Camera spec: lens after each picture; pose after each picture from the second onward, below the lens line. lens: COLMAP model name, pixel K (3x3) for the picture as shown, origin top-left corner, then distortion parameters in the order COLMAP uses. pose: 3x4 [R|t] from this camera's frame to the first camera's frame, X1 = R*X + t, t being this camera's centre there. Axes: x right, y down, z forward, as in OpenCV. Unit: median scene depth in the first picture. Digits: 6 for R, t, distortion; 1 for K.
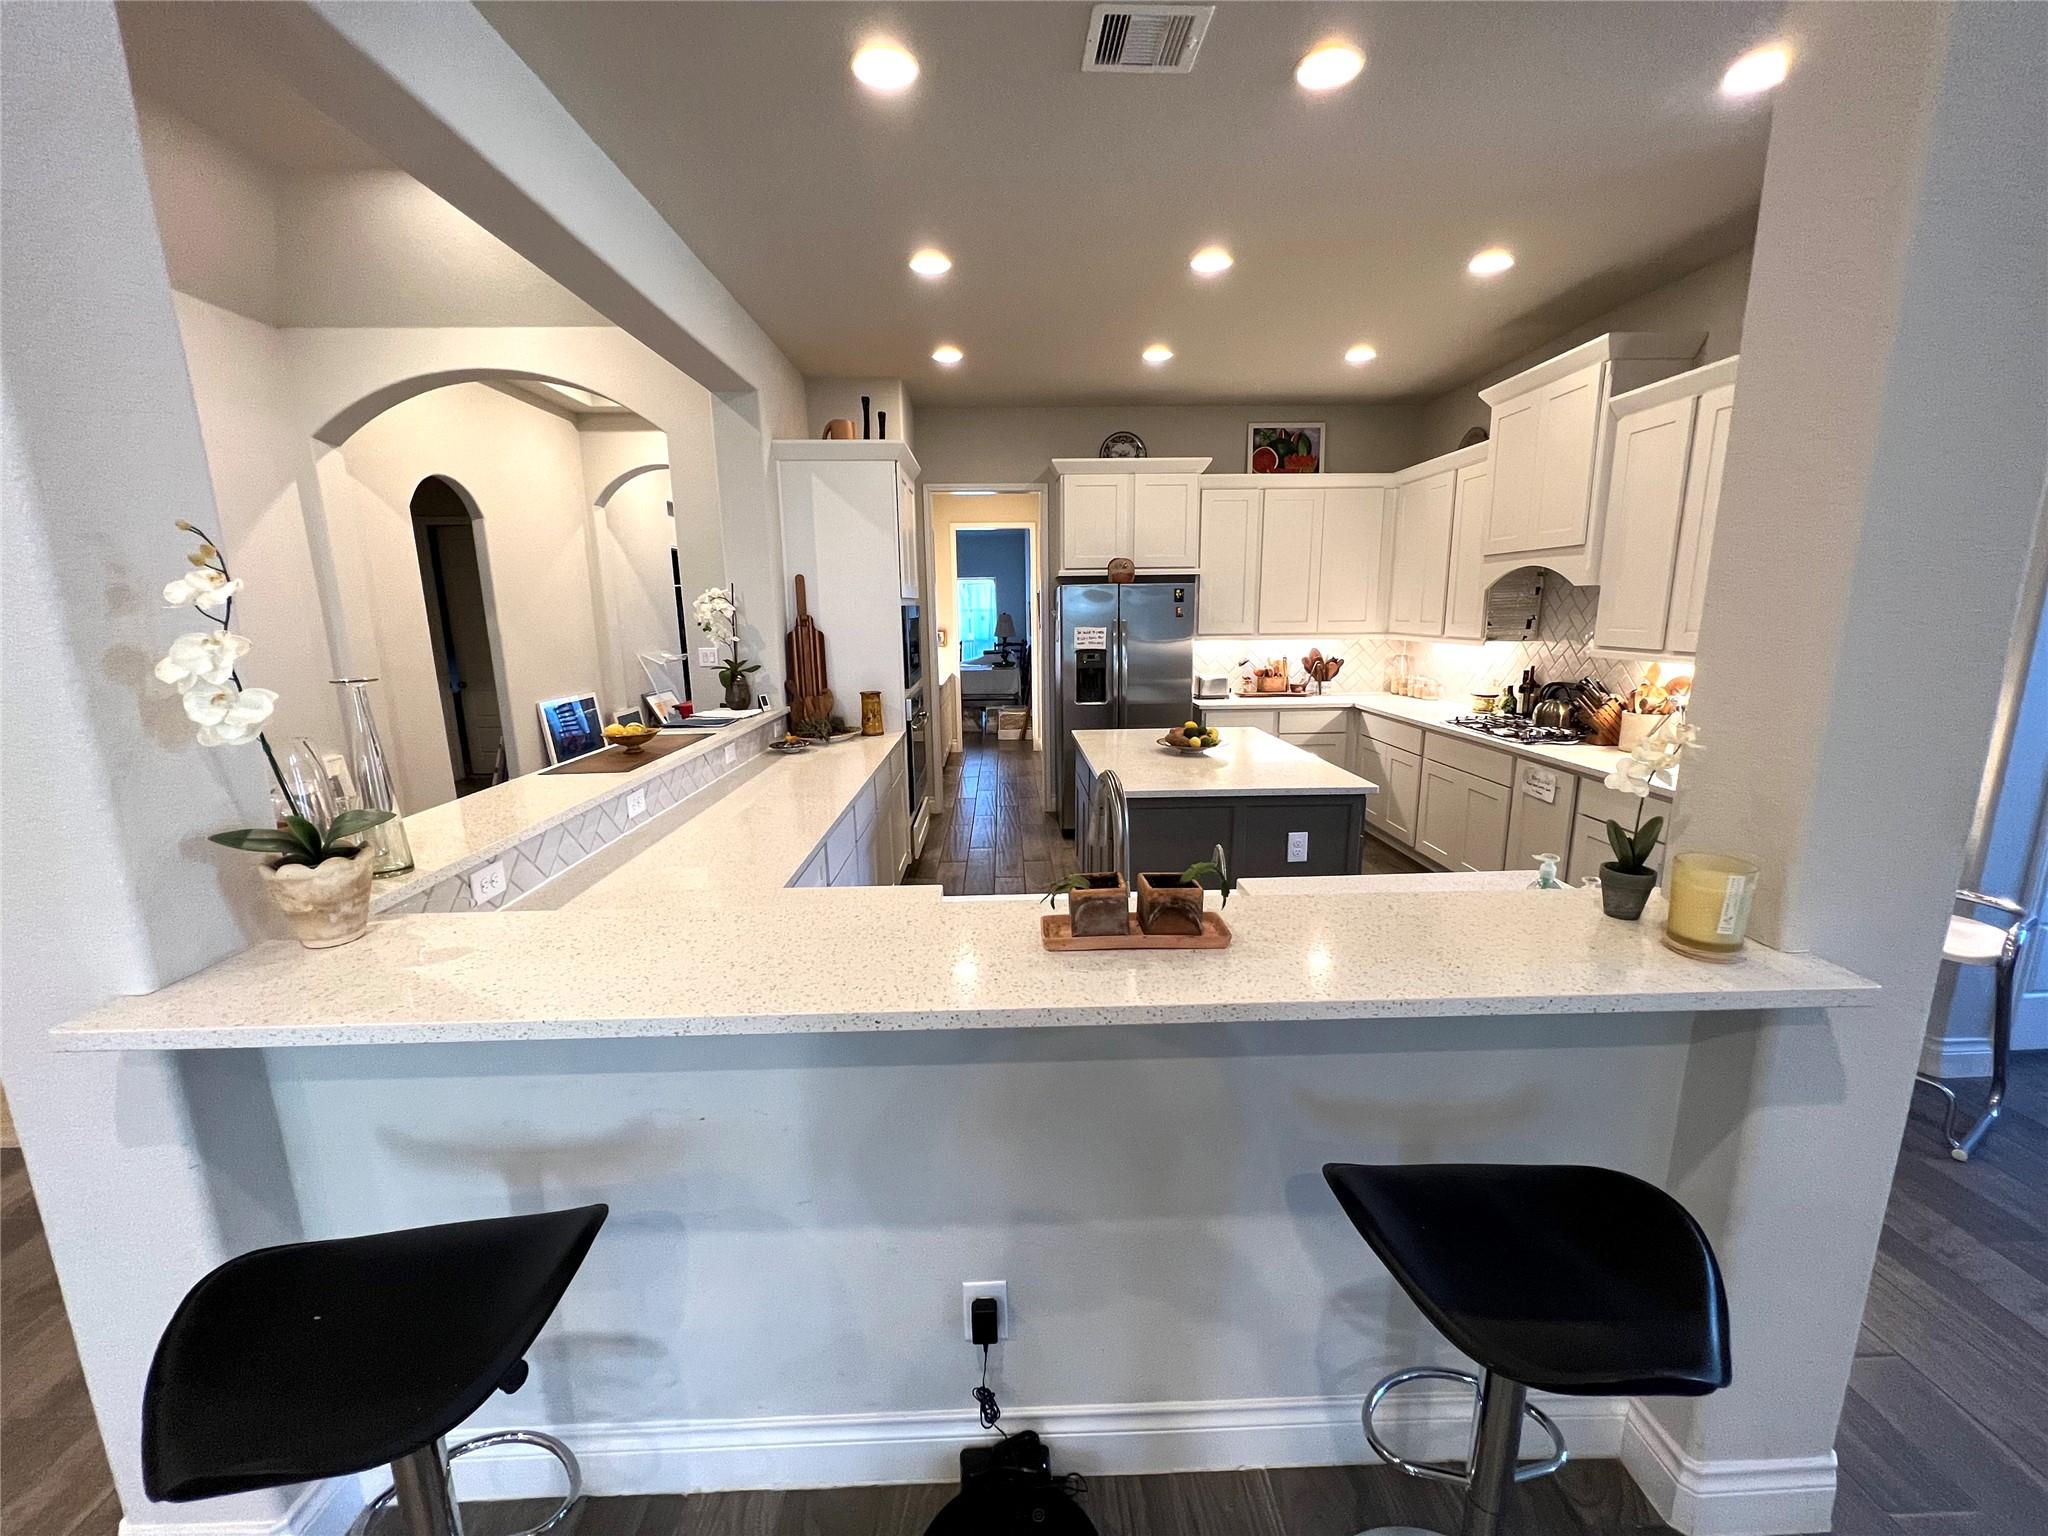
lens RADIAL K [[815.6, 0, 1030.1], [0, 815.6, 768.1], [0, 0, 1]] dist [0.007521, 0.000066]
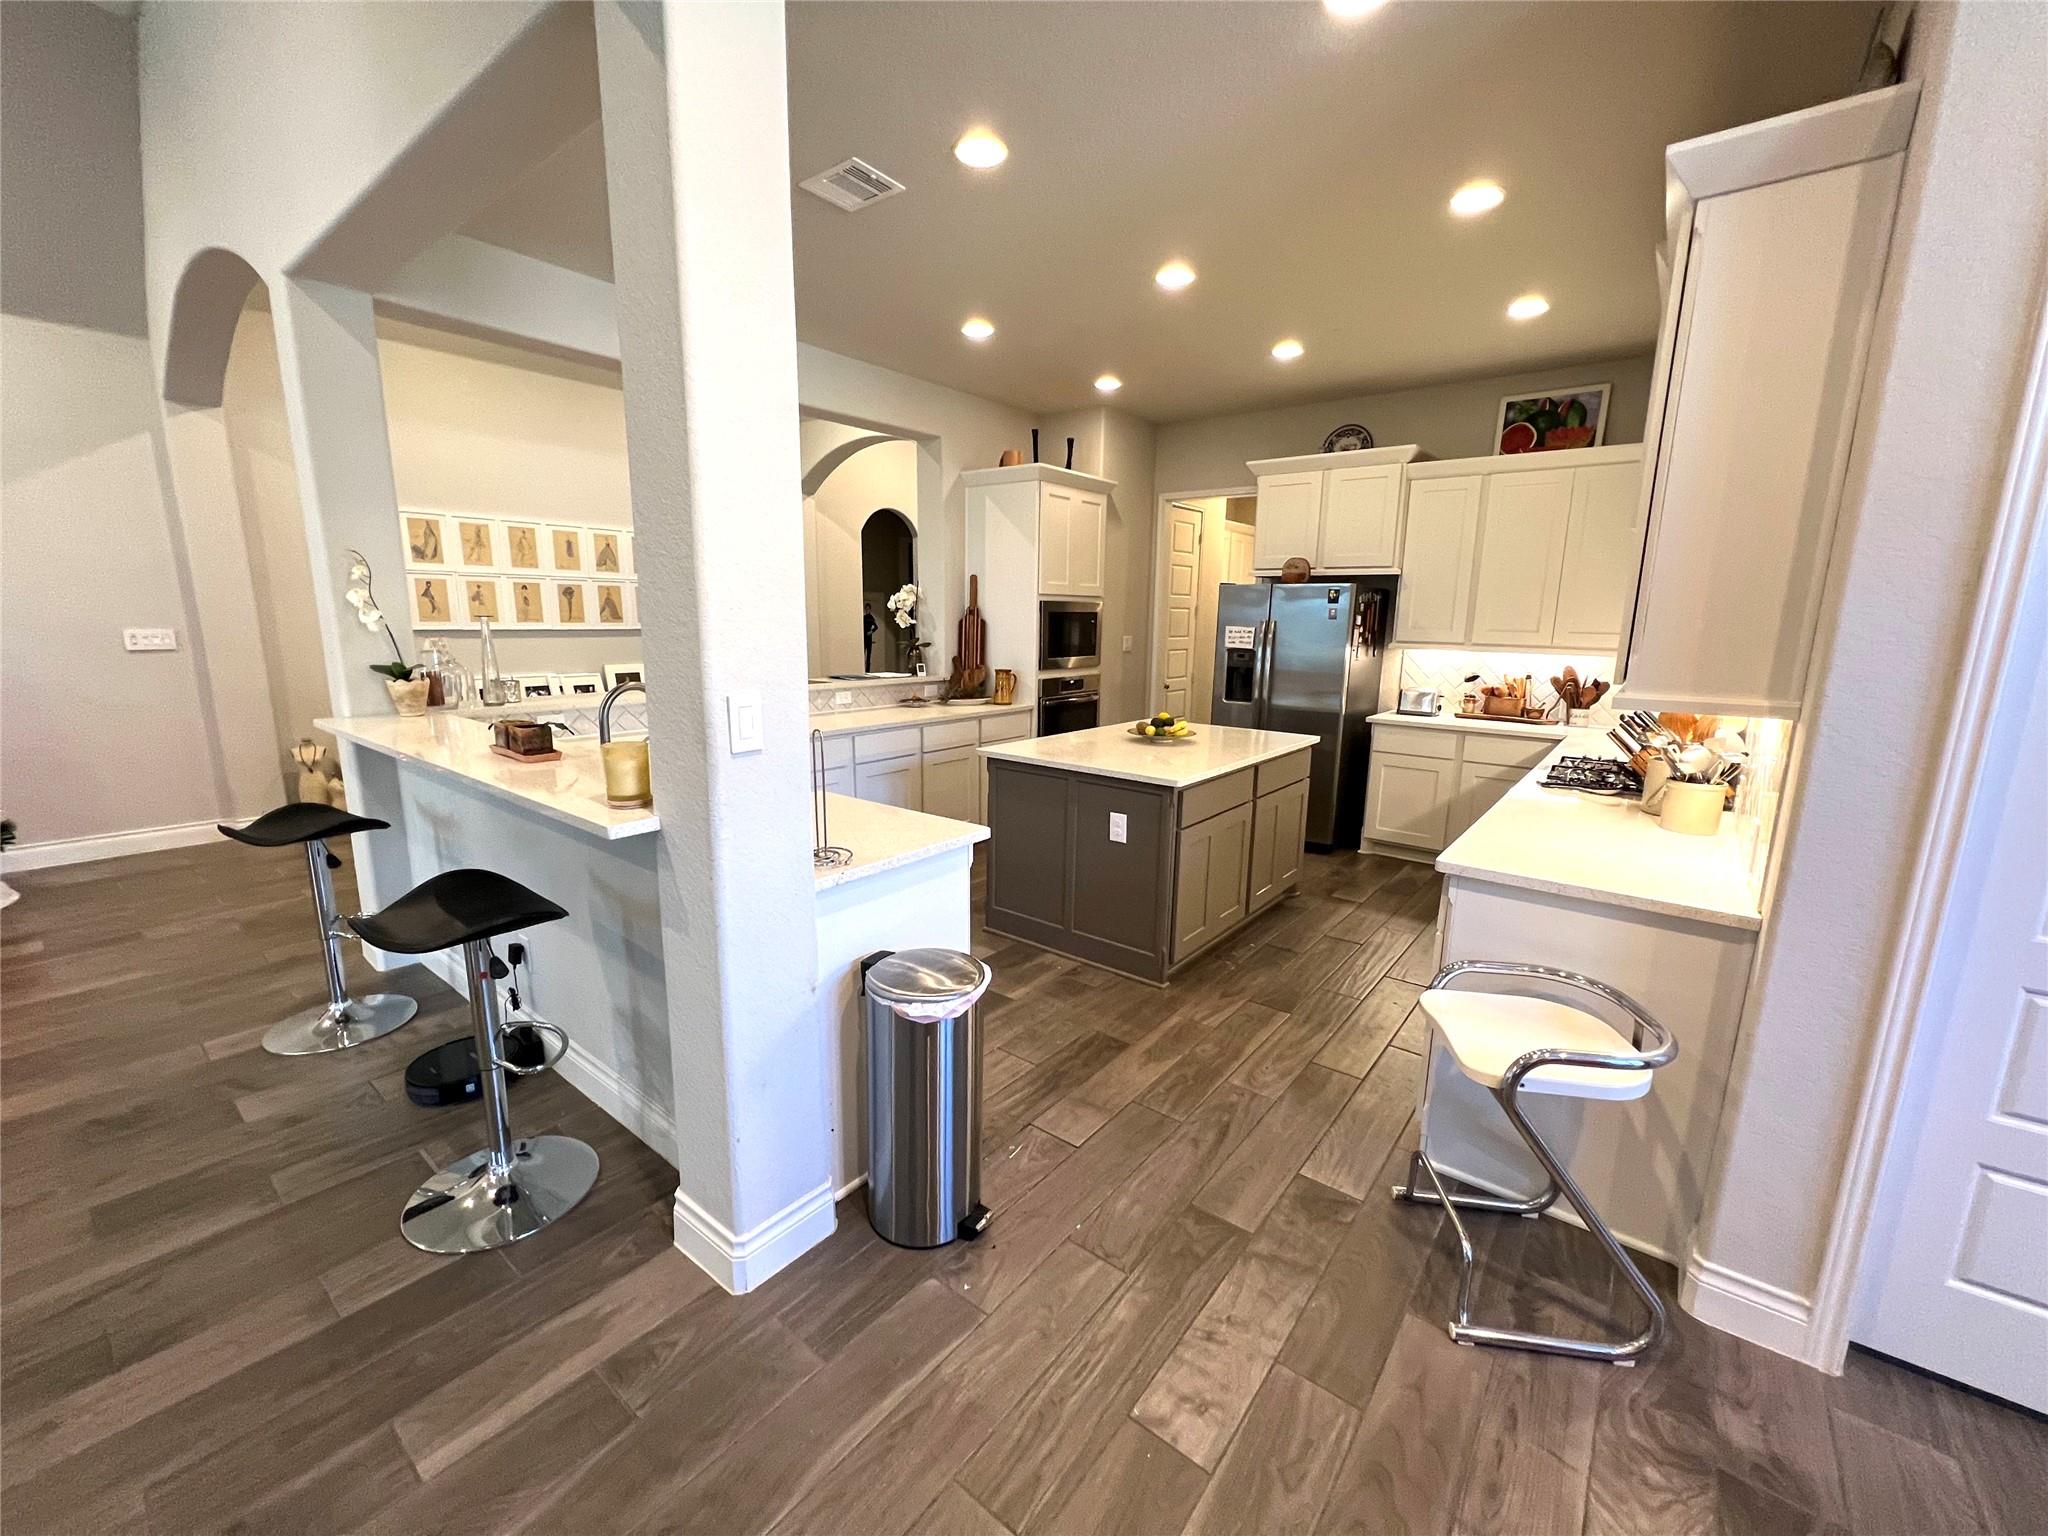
lens RADIAL K [[819.5, 0, 1027.2], [0, 819.5, 772.2], [0, 0, 1]] dist [-0.001018, 0.000198]
pose [[0.765643, 0.147861, -0.626041, 0.487296], [-0.148965, 0.987524, 0.051055, -0.006598], [0.625779, 0.054169, 0.778117, 0.049798]]
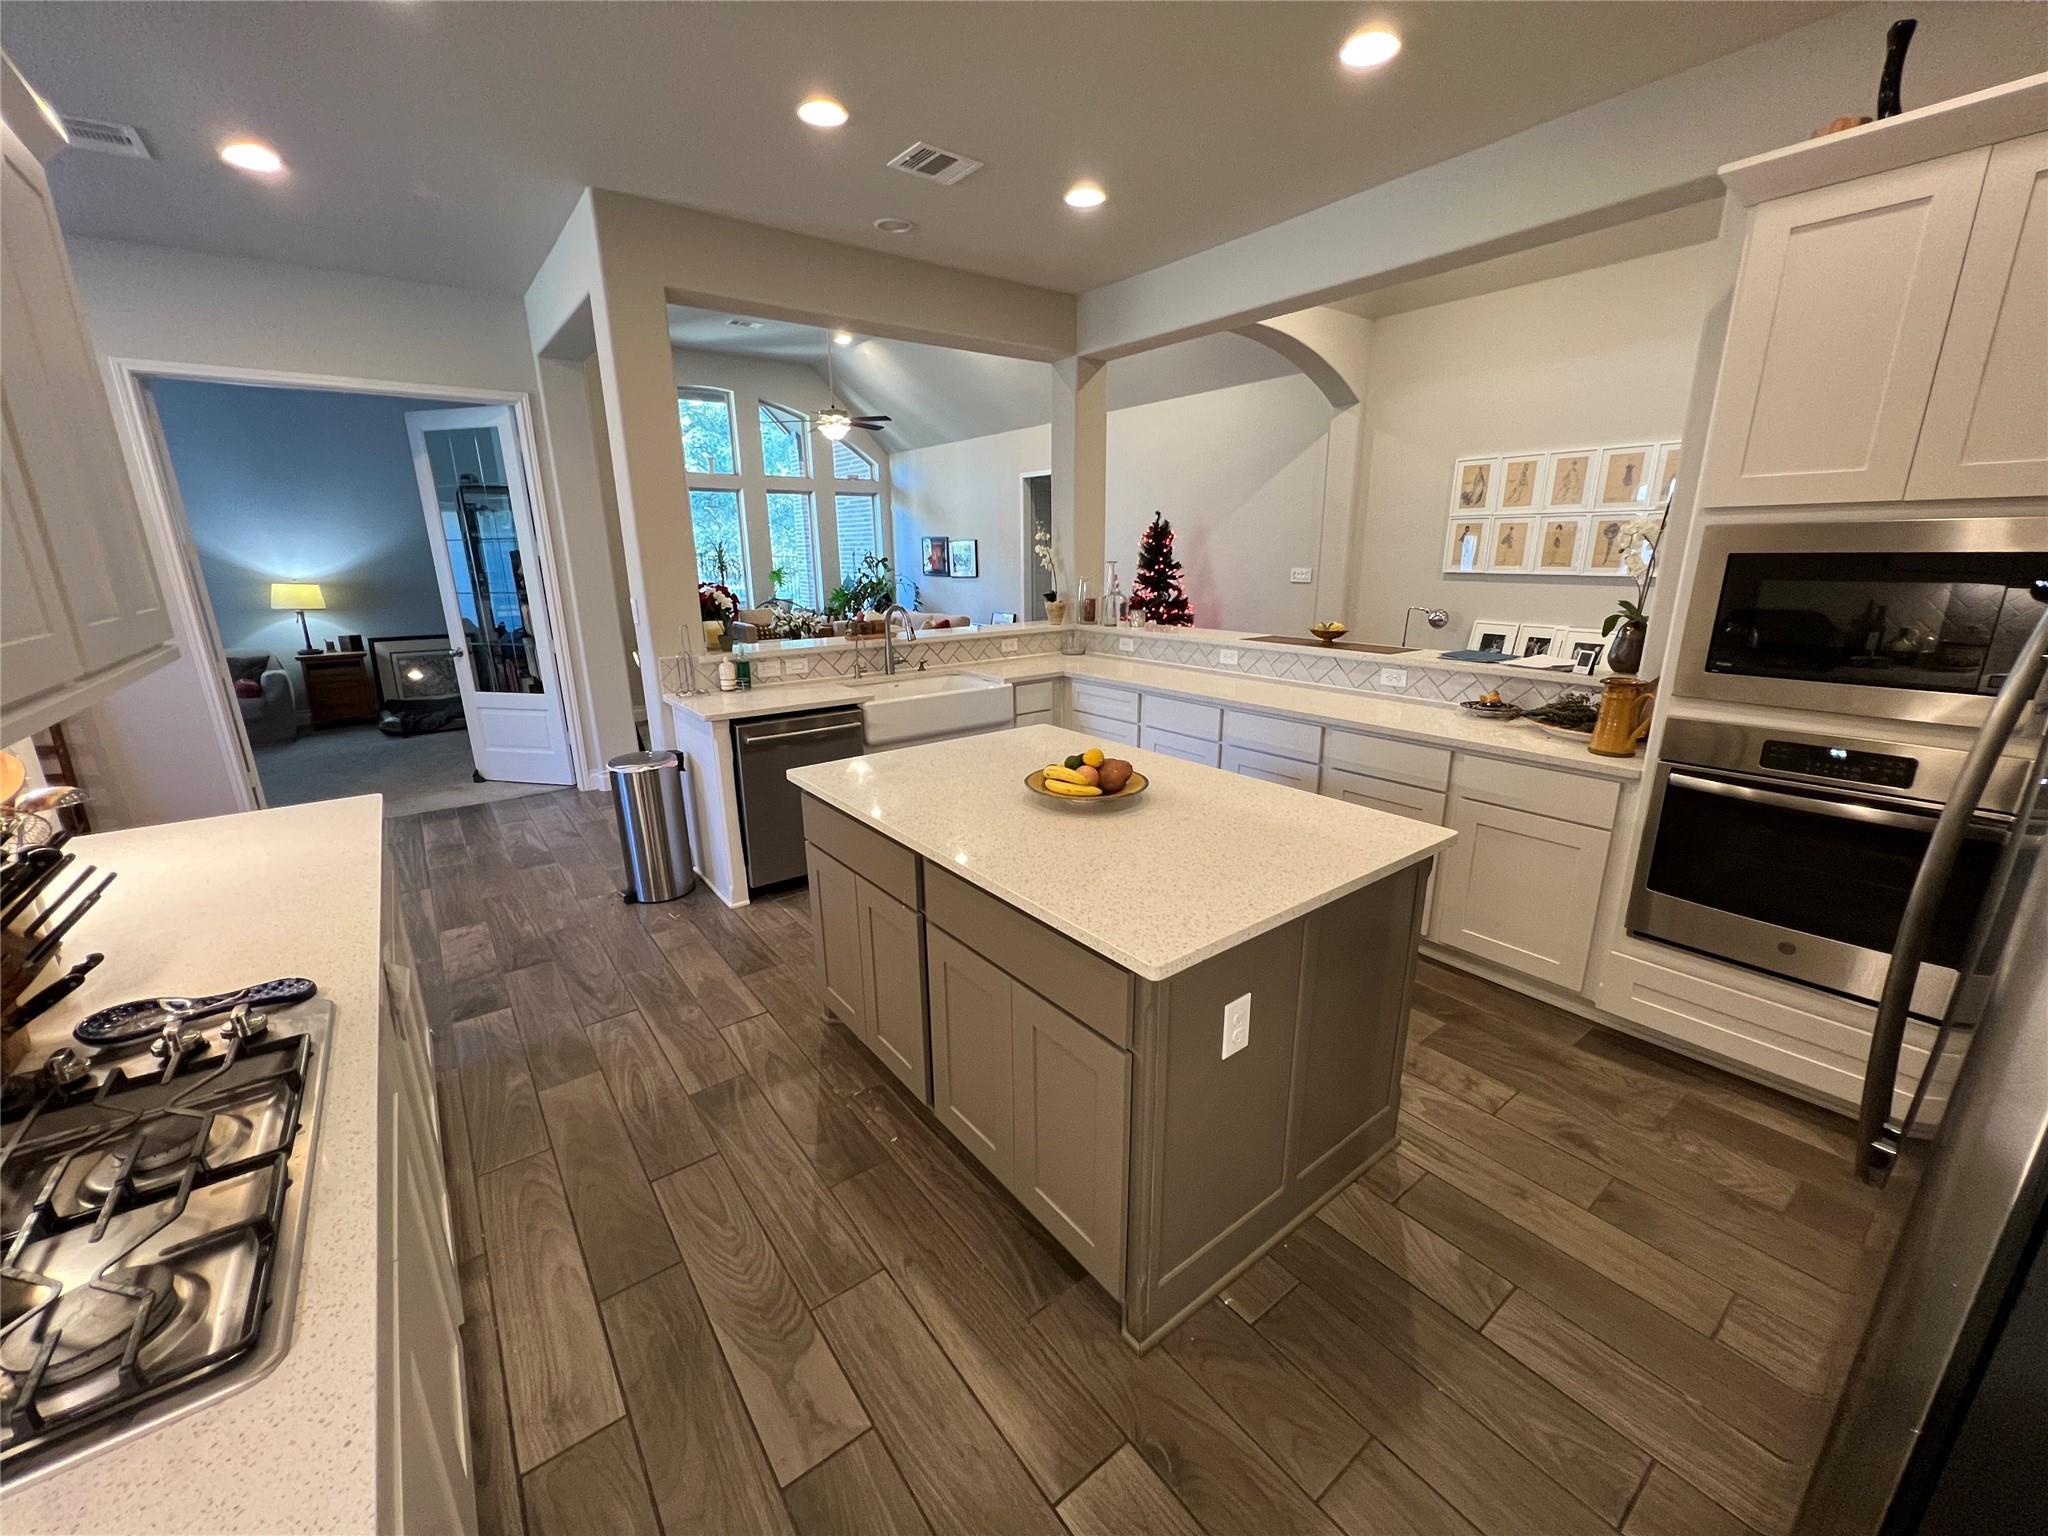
lens RADIAL K [[815.8, 0, 1022.3], [0, 815.8, 772.3], [0, 0, 1]] dist [0.001055, 0.000423]
pose [[-0.812971, 0.177270, -0.554666, 0.368074], [-0.090030, 0.902817, 0.420495, -0.183636], [0.575303, 0.391787, -0.718004, 0.919766]]
